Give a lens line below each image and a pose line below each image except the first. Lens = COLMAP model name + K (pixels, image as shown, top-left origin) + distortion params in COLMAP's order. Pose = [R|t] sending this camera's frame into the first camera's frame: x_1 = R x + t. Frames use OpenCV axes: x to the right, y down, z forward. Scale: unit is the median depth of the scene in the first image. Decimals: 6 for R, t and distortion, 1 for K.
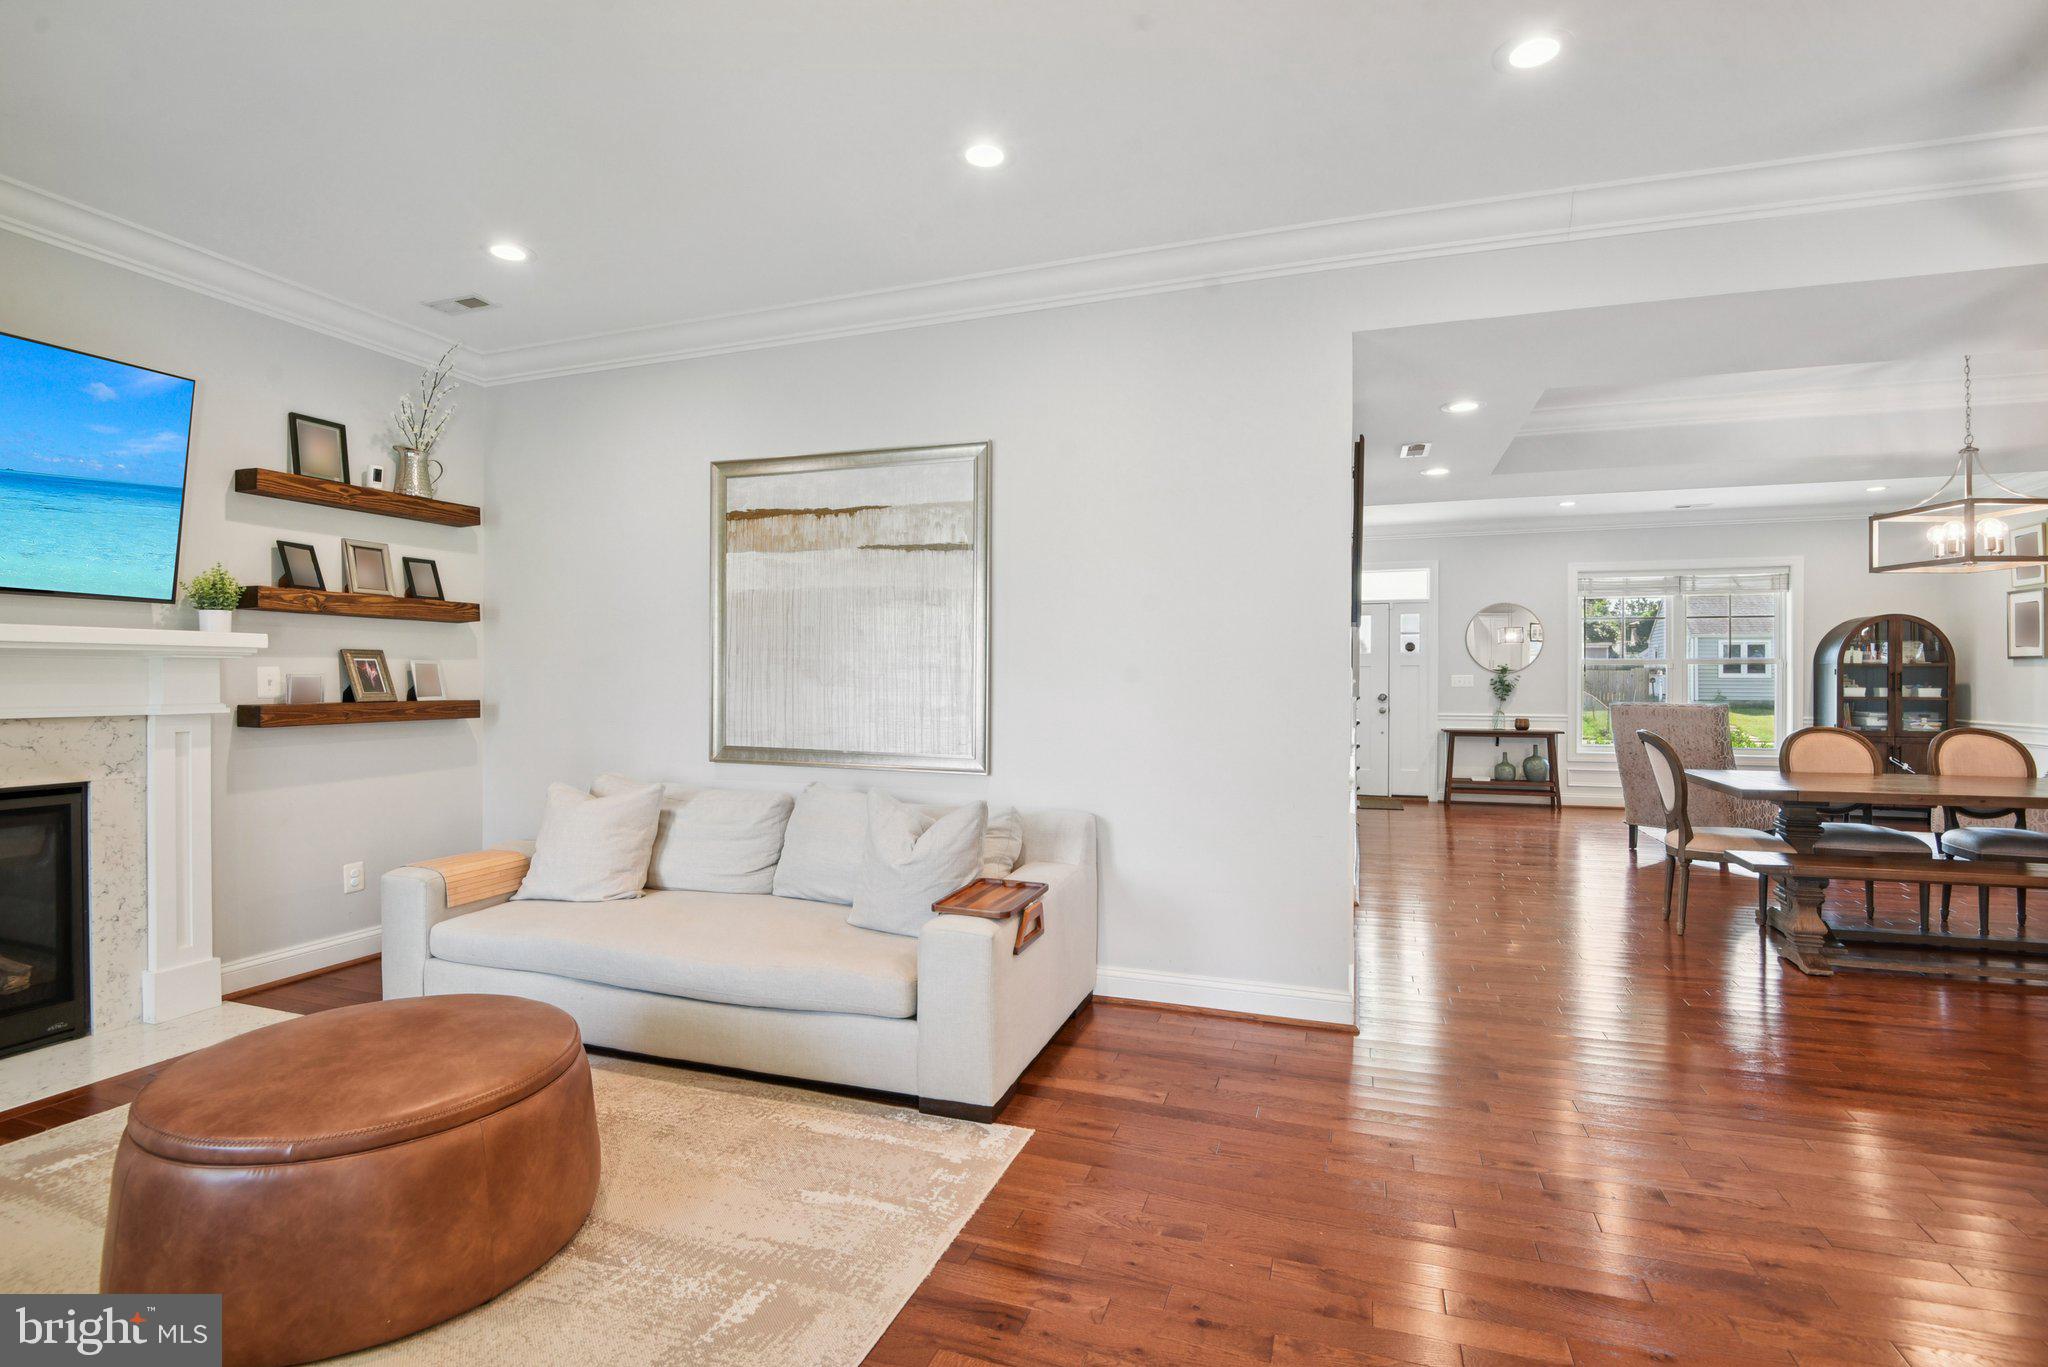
lens RADIAL K [[949.0, 0, 1024.0], [0, 949.0, 683.5], [0, 0, 1]] dist [-0.008932, -0.009725]
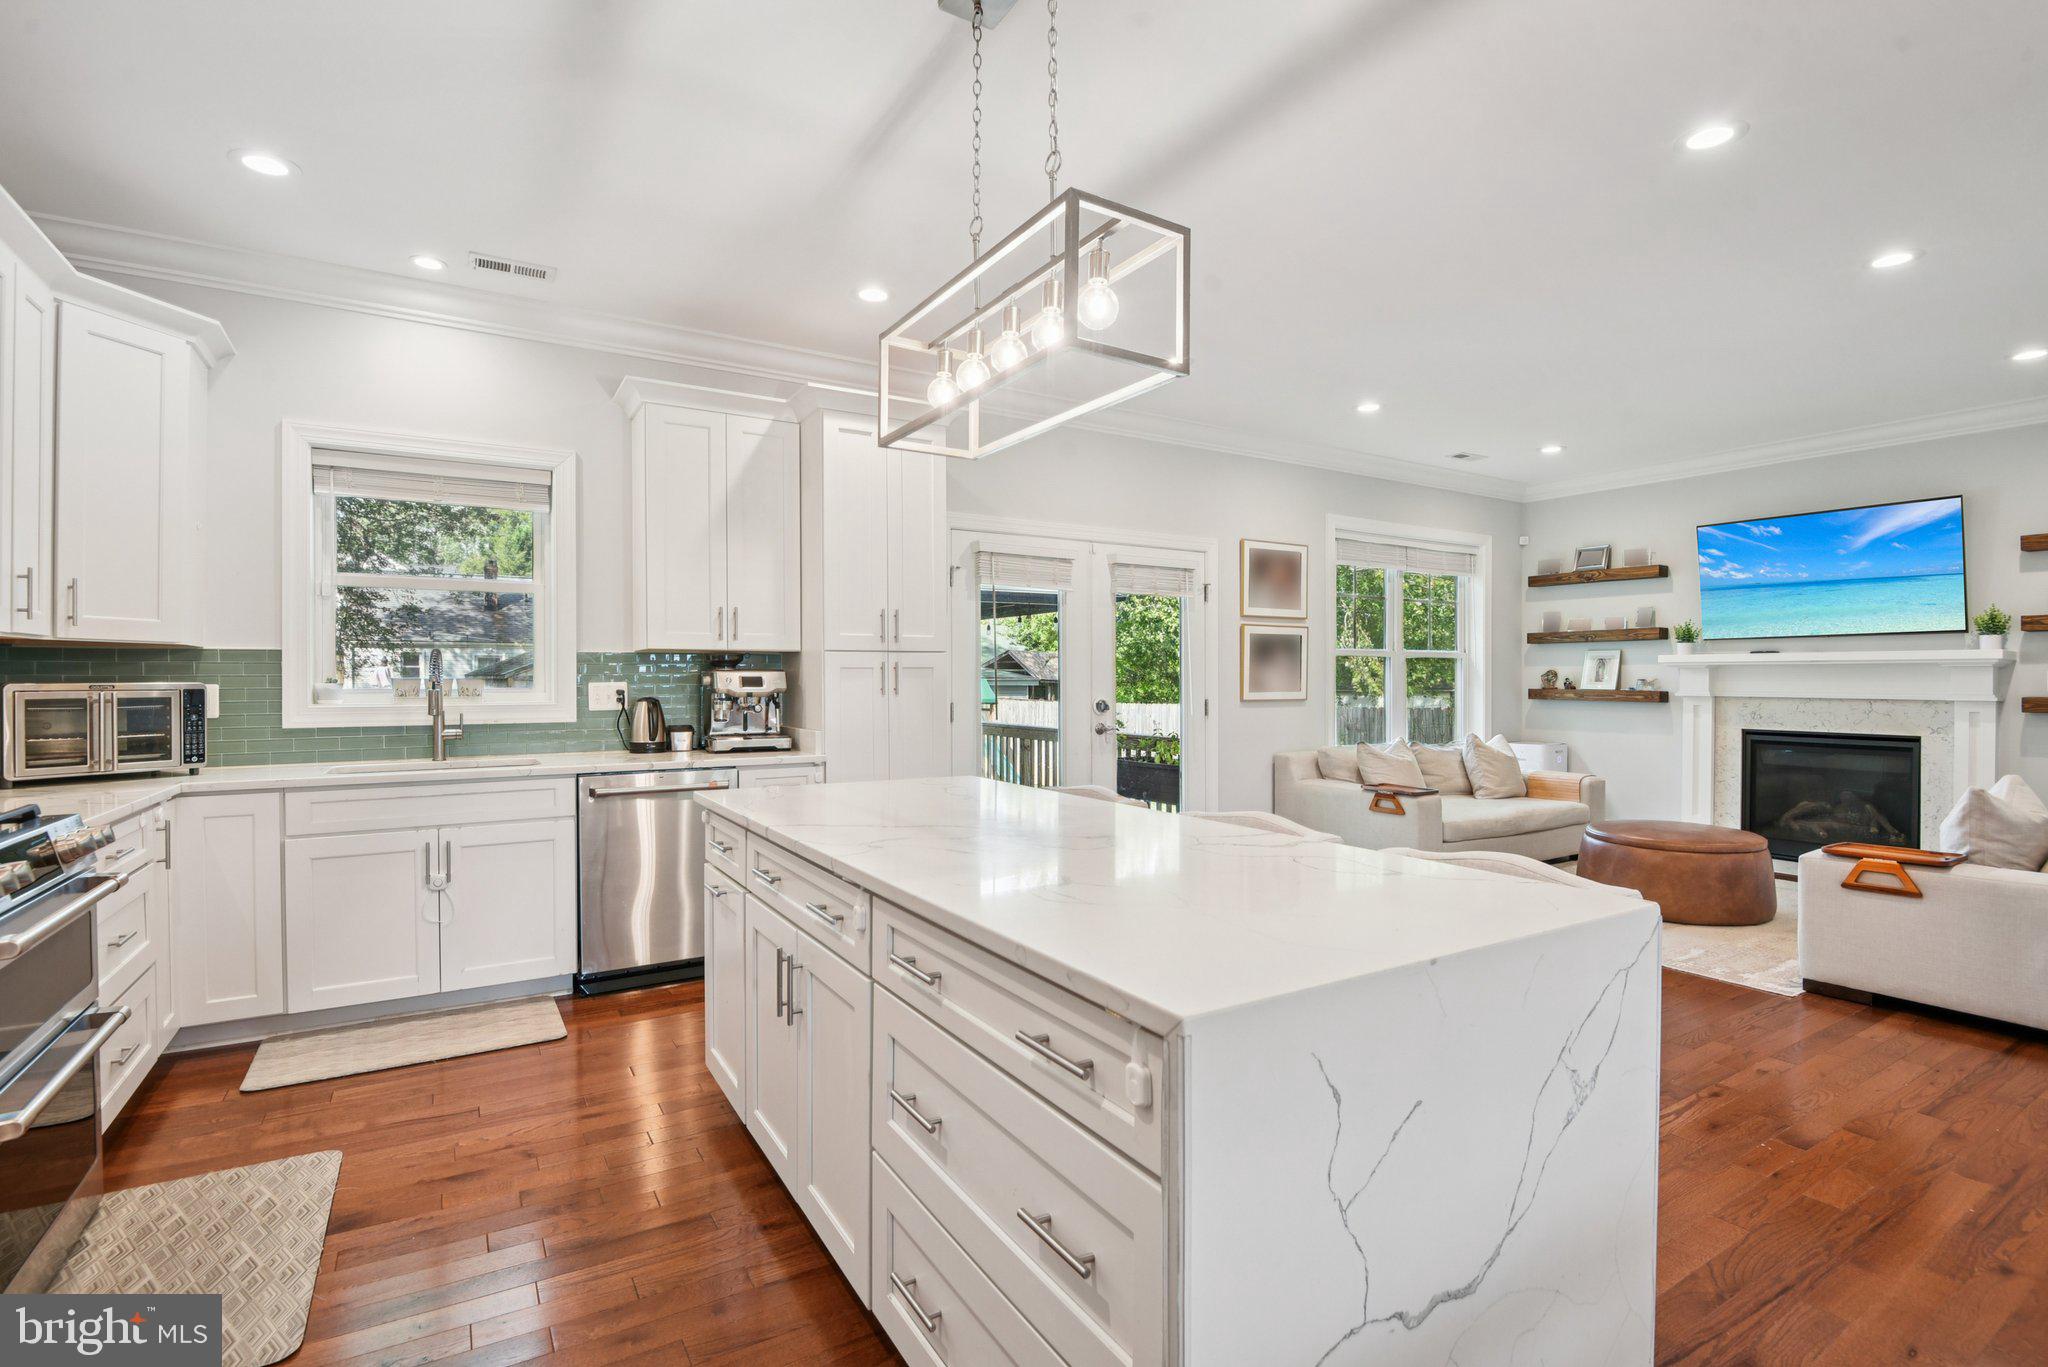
lens RADIAL K [[949.0, 0, 1024.0], [0, 949.0, 683.5], [0, 0, 1]] dist [-0.008932, -0.009725]
pose [[-0.630789, 0.005187, -0.775937, 1.339702], [-0.005505, 0.999923, 0.011160, -0.006060], [0.775935, 0.011311, -0.630712, 0.721306]]
